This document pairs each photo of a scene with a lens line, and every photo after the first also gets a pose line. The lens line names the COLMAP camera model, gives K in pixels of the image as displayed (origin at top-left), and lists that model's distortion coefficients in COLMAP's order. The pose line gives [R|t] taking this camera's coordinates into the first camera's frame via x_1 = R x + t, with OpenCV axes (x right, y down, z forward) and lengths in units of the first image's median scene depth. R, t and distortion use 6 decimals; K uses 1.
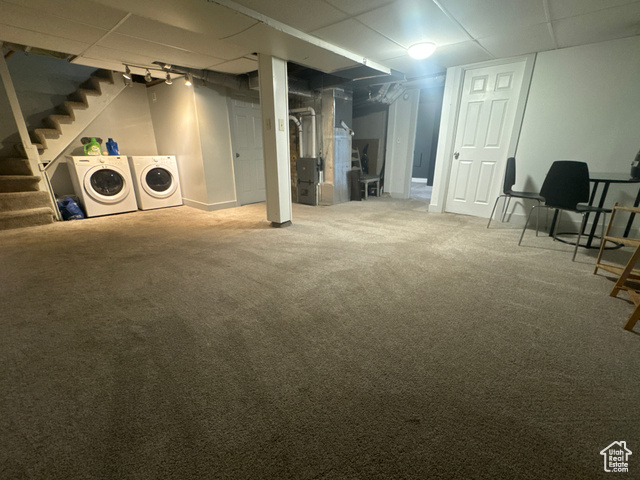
lens RADIAL K [[280.5, 0, 320.0], [0, 280.5, 240.0], [0, 0, 1]] dist [-0.000945, -0.000164]
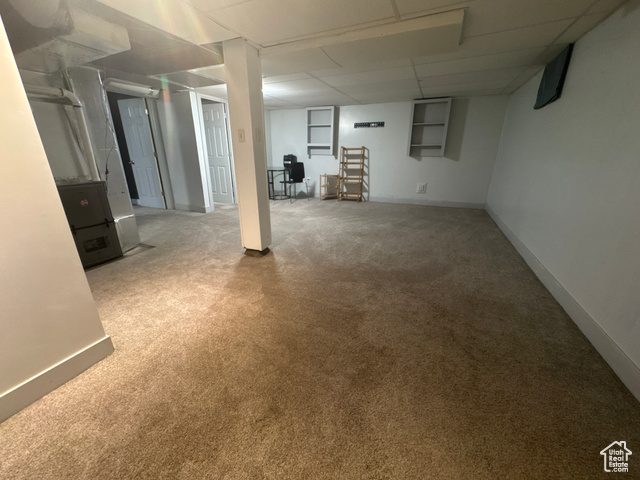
lens RADIAL K [[254.7, 0, 320.0], [0, 254.7, 240.0], [0, 0, 1]] dist [0.000575, -0.000097]
pose [[-0.308406, -0.306614, 0.900485, -0.930327], [0.296627, 0.868431, 0.397291, -0.354536], [-0.903824, 0.389635, -0.176879, 0.990934]]
